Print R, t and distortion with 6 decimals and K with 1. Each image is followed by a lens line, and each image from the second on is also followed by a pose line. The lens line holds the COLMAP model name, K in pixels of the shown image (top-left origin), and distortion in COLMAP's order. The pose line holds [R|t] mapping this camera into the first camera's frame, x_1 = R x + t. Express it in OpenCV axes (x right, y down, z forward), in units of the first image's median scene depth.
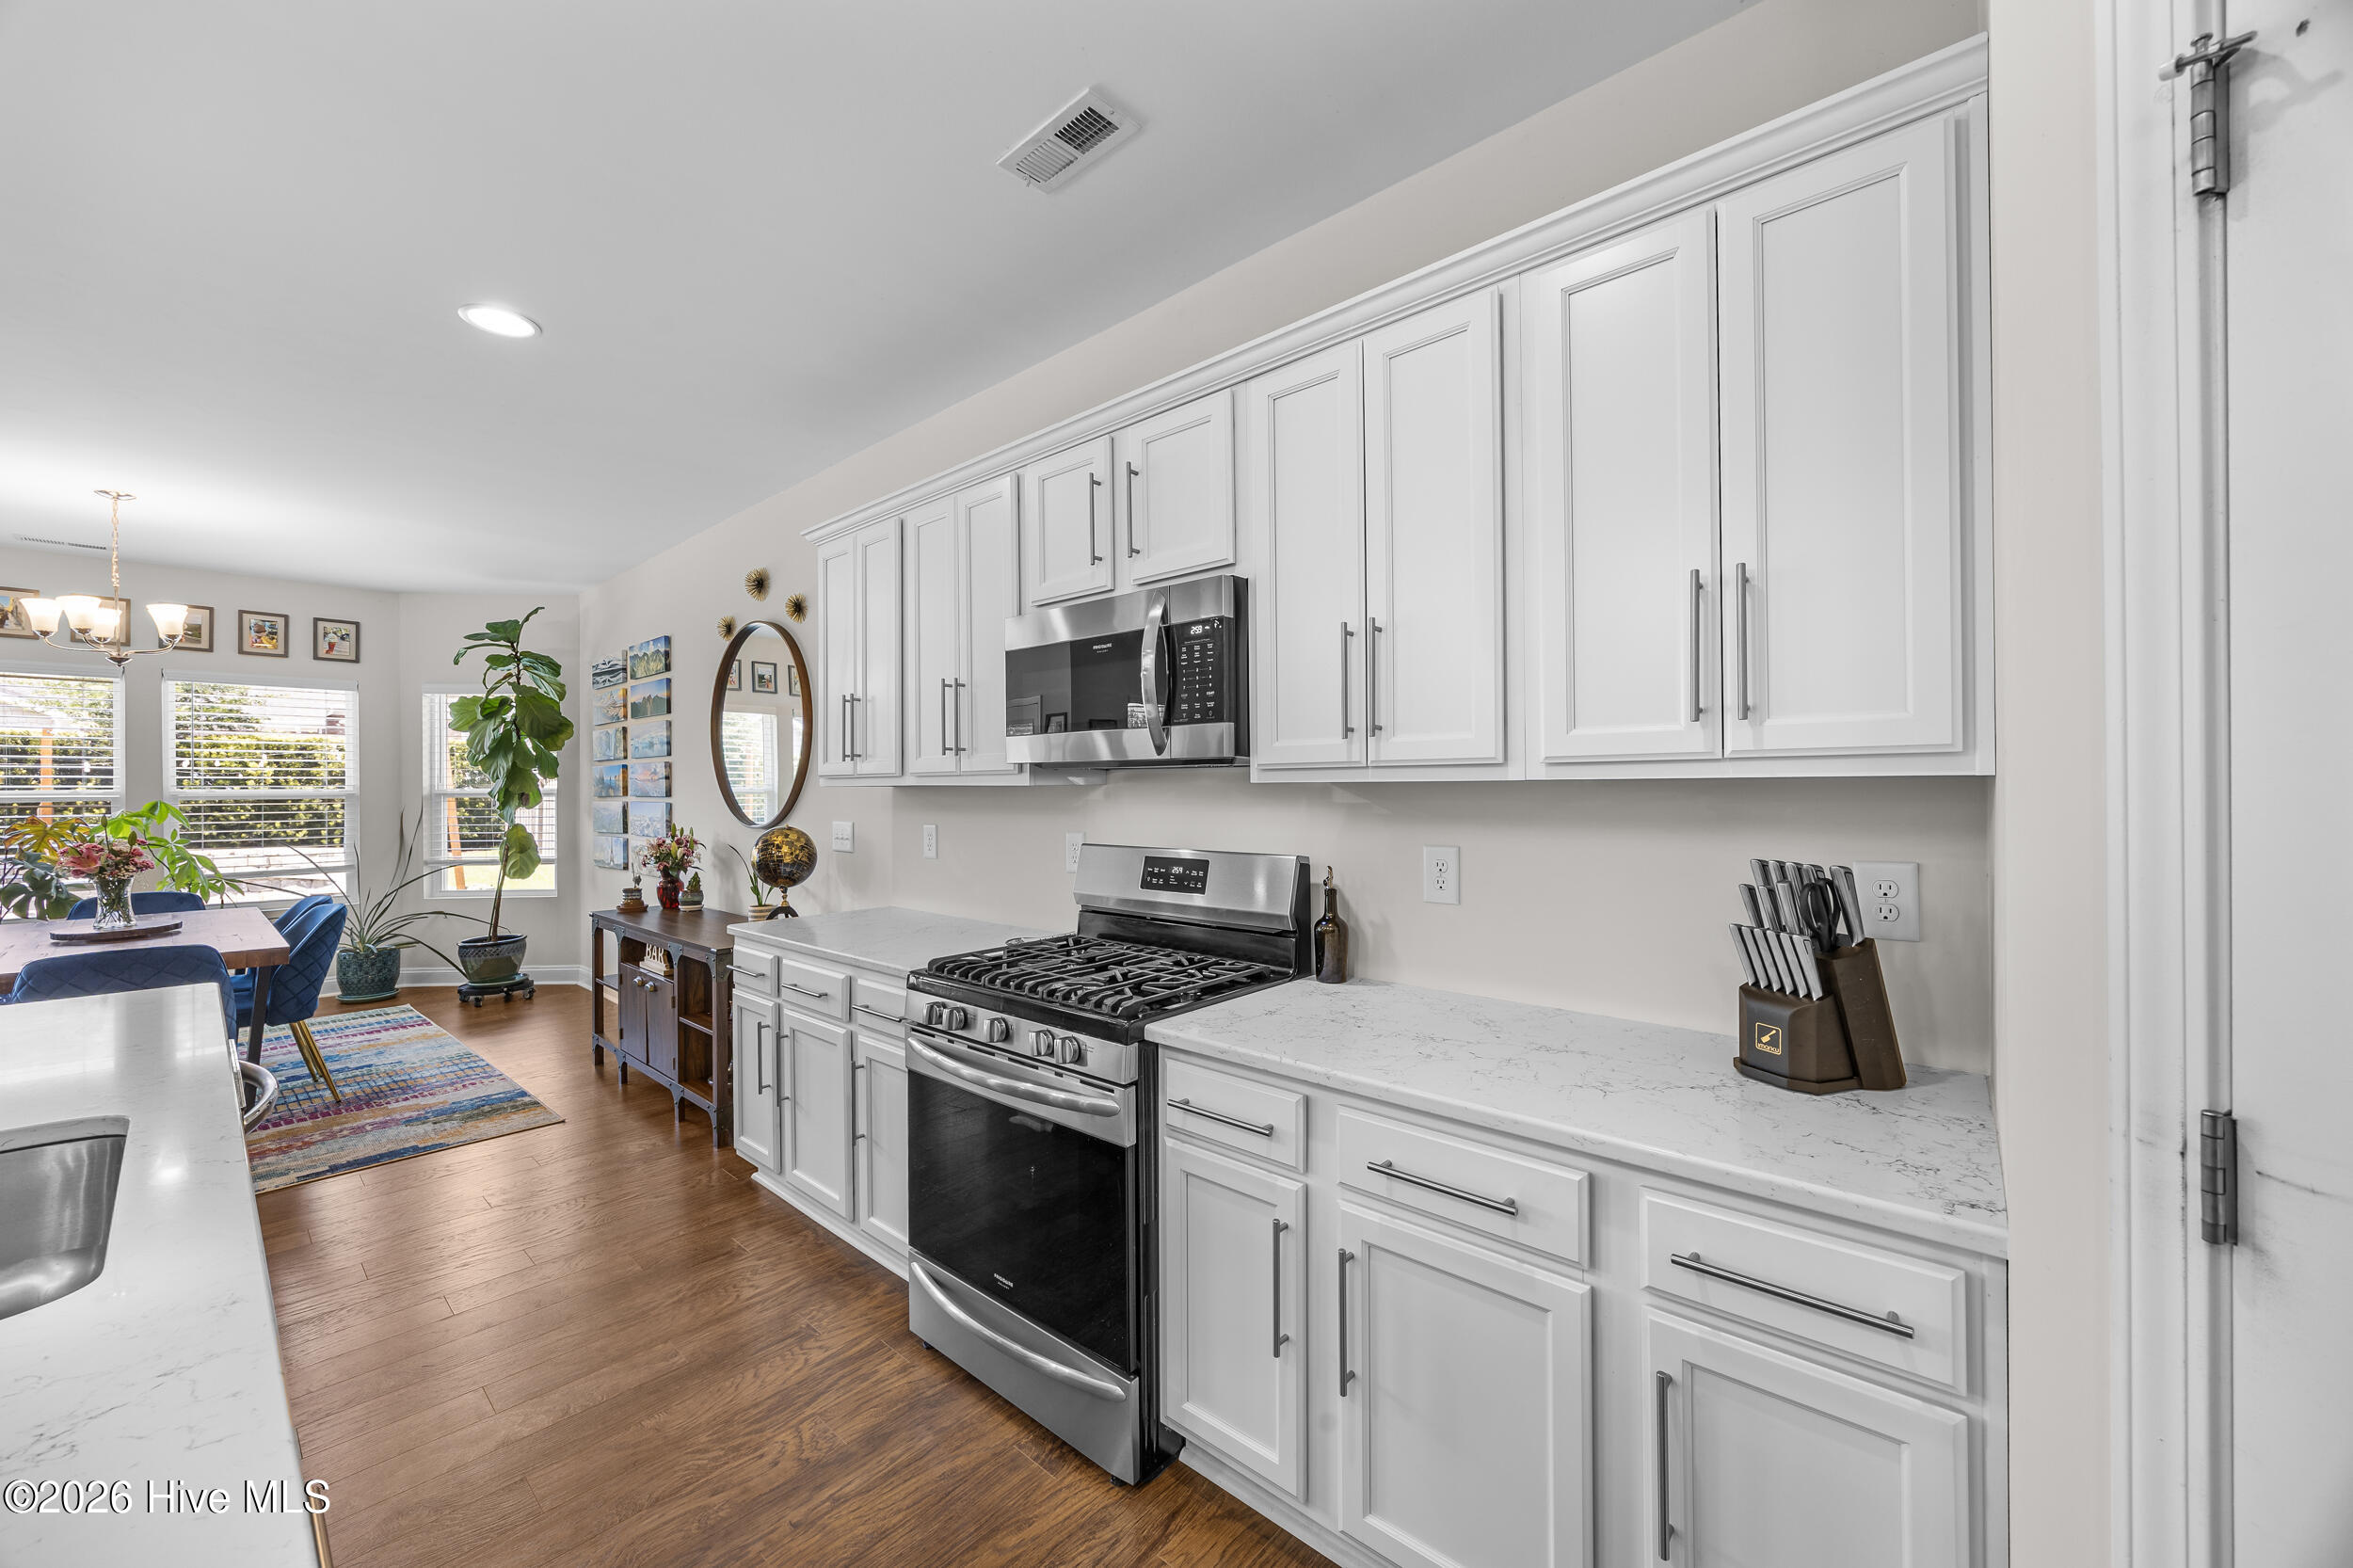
lens RADIAL K [[889.0, 0, 1170.8], [0, 889.0, 788.5], [0, 0, 1]] dist [-0.004411, 0.000727]
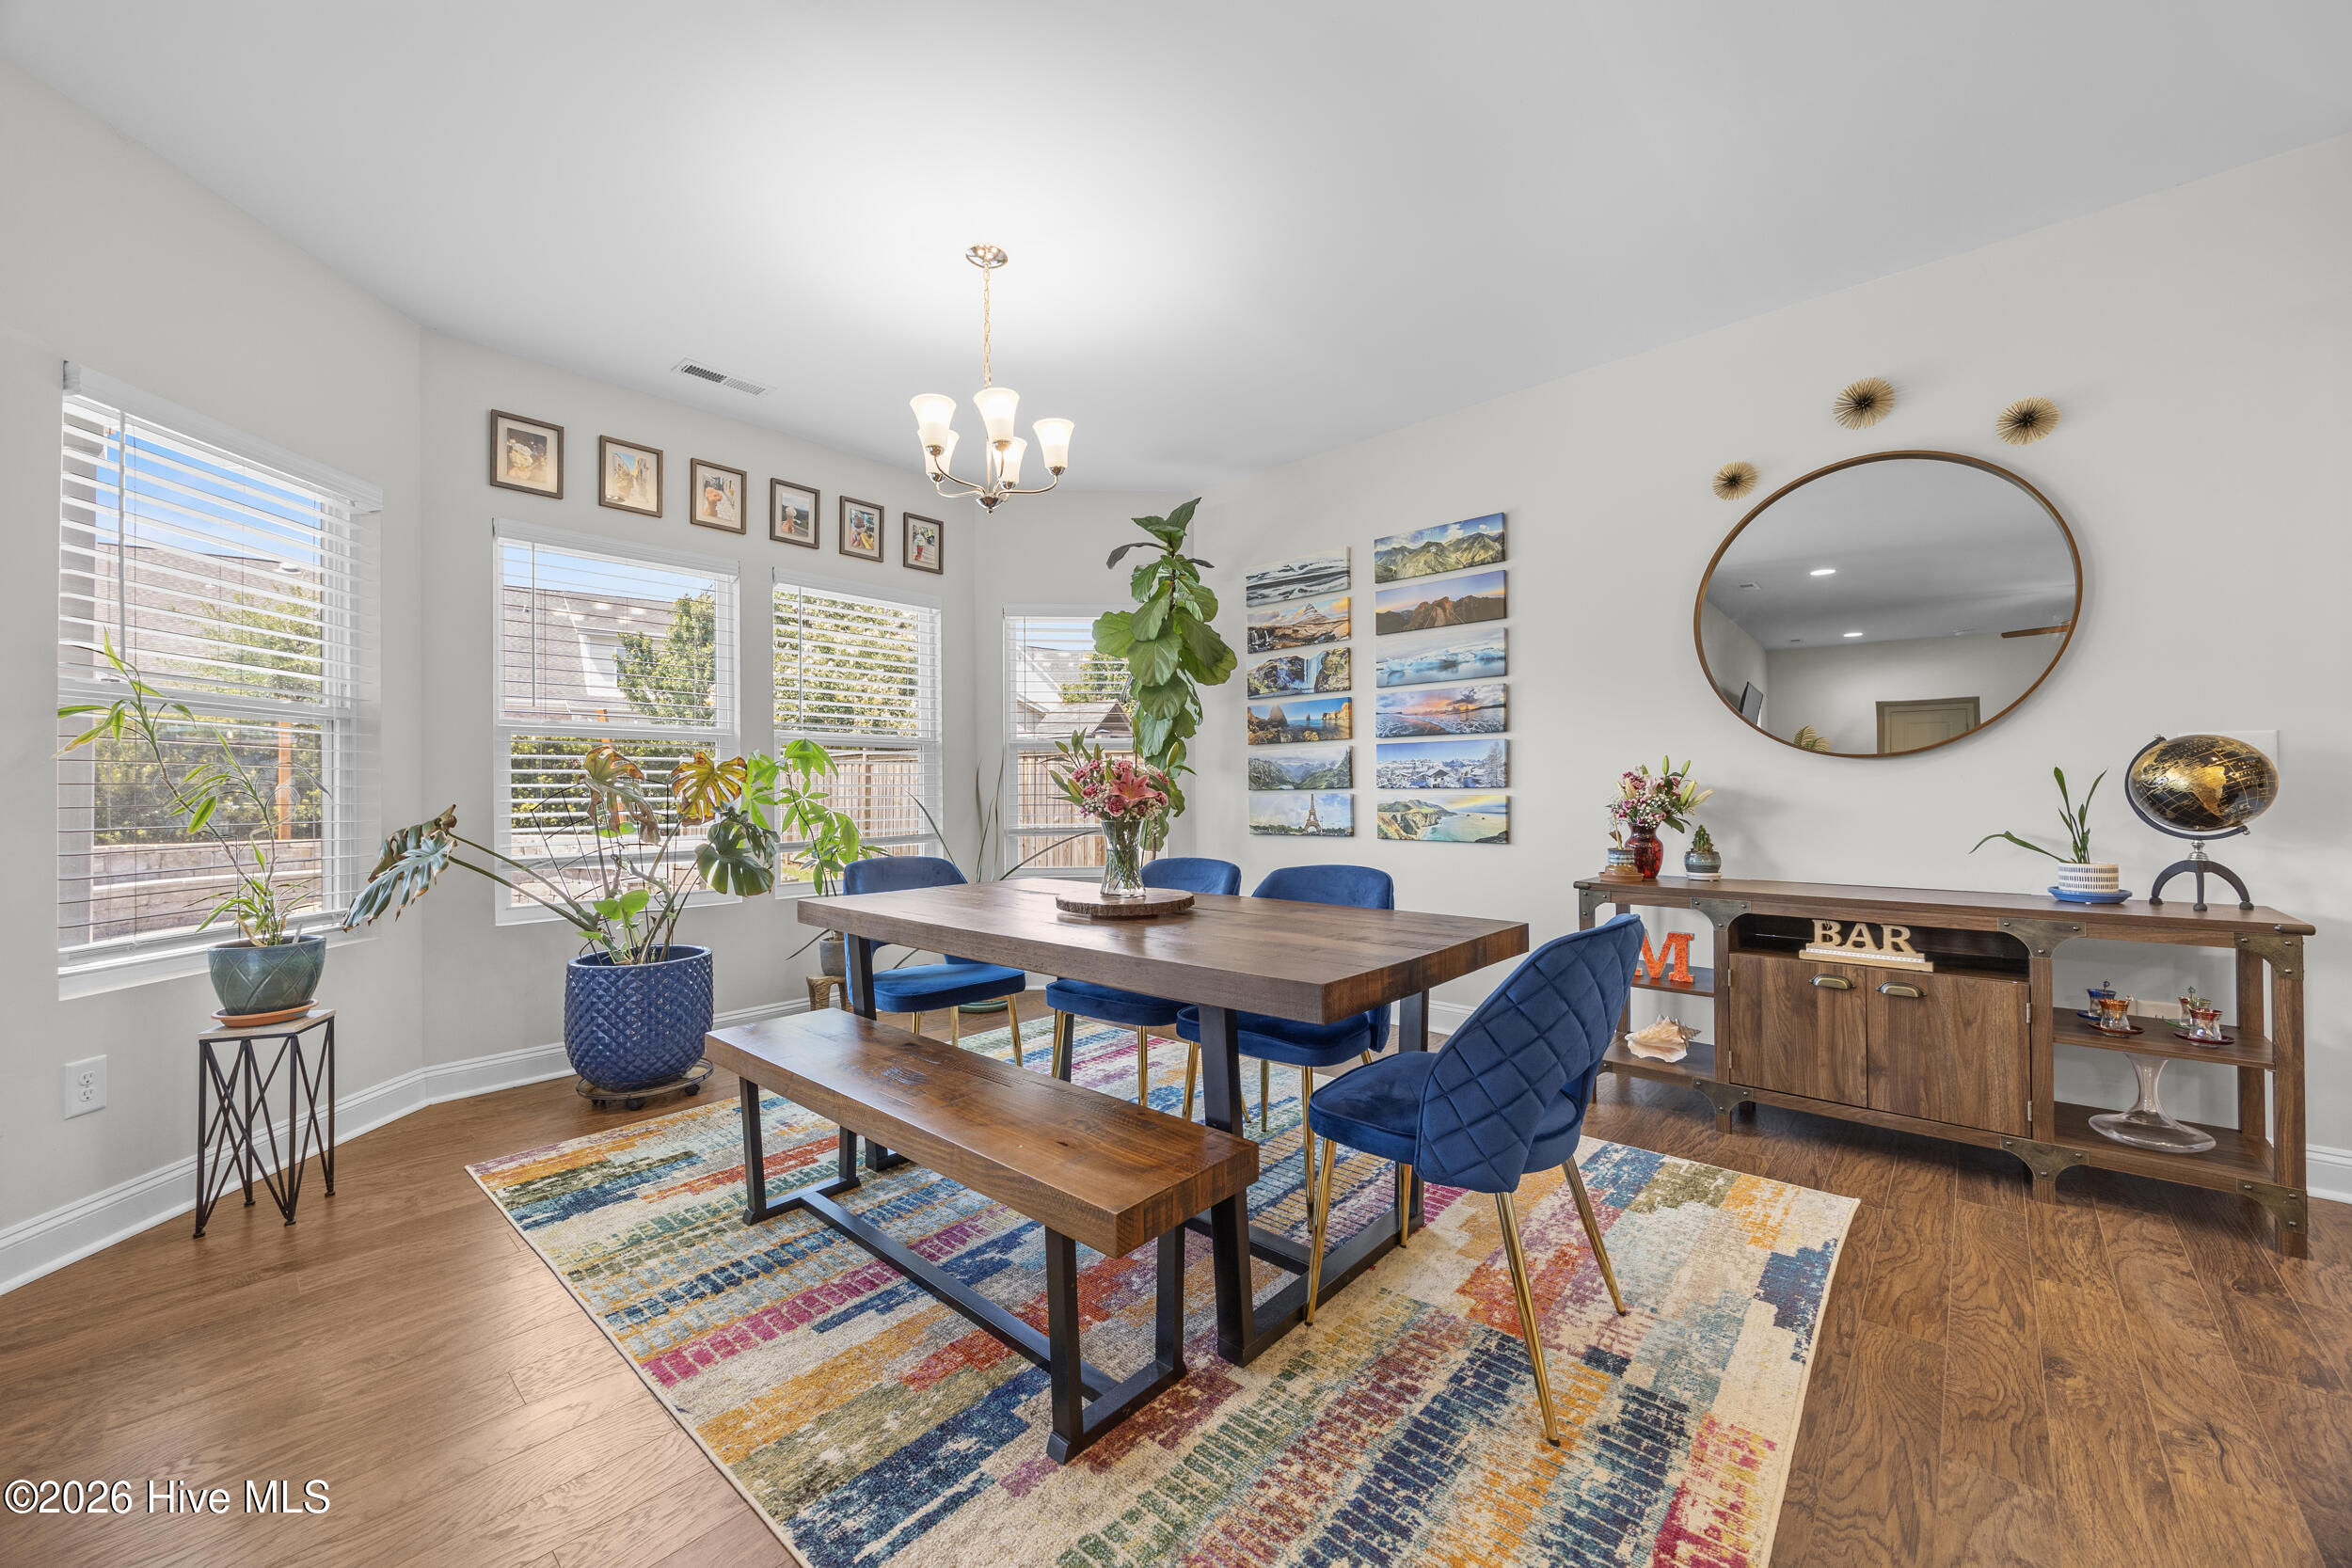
lens RADIAL K [[888.6, 0, 1160.9], [0, 888.6, 783.8], [0, 0, 1]] dist [-0.004411, 0.000727]
pose [[0.999911, -0.000061, -0.013307, -1.153643], [-0.000091, 0.999935, -0.011417, 0.084011], [0.013307, 0.011417, 0.999846, 0.358600]]
